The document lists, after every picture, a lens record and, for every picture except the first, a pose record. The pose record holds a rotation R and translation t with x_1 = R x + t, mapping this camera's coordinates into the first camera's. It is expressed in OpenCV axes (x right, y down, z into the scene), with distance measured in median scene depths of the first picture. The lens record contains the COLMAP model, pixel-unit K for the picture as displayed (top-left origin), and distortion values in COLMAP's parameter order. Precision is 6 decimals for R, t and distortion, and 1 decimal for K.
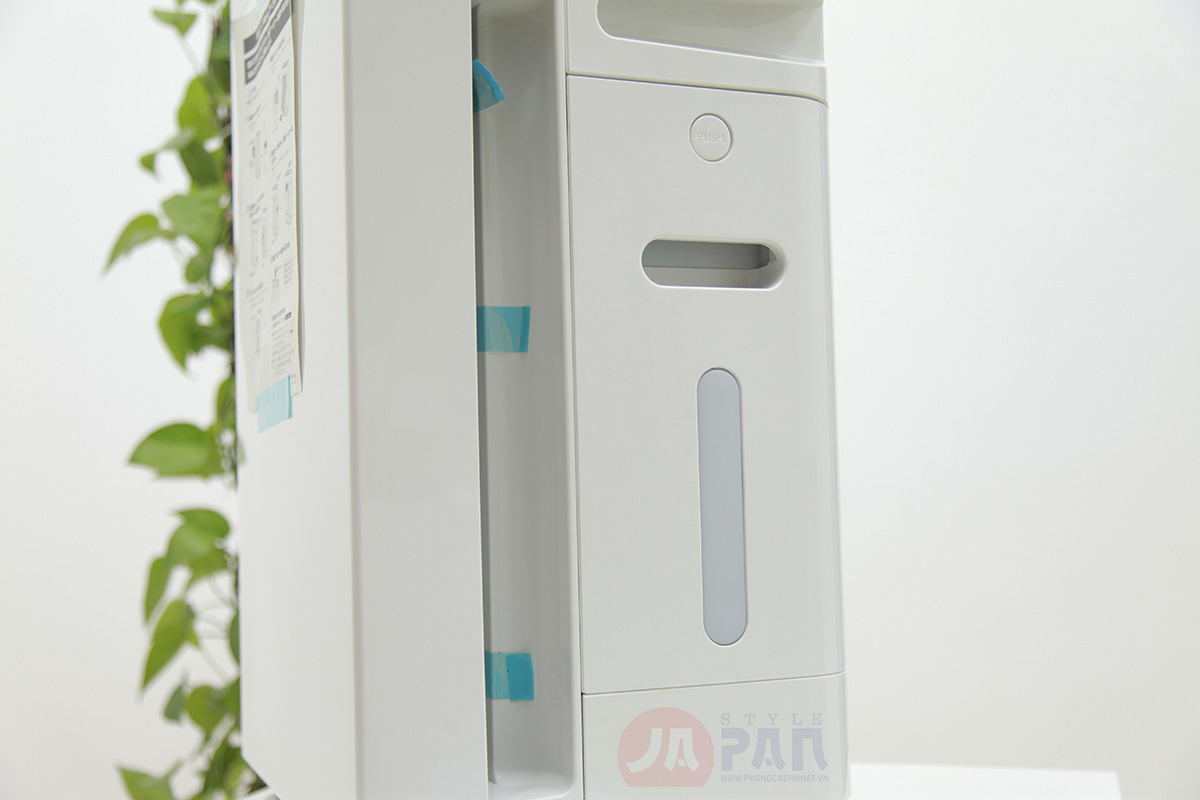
lens RADIAL K [[1653.3, 0, 600.0], [0, 1653.3, 400.0], [0, 0, 1]] dist [0.002918, 0.001216]
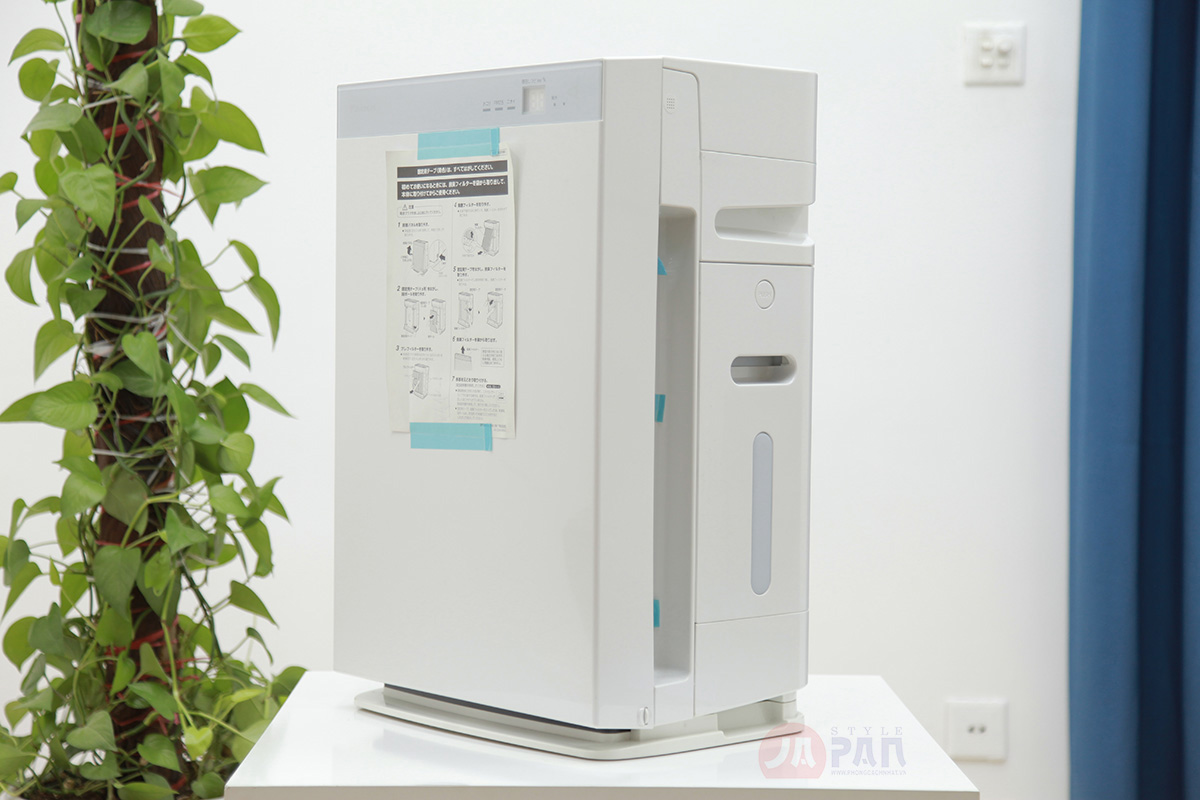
lens RADIAL K [[2576.2, 0, 600.0], [0, 2576.2, 400.0], [0, 0, 1]] dist [0.294403, 0.053513]
pose [[0.944778, 0.028685, 0.326454, -0.927509], [-0.055494, 0.995779, 0.073105, -0.230252], [-0.322979, -0.087184, 0.942382, -1.402471]]
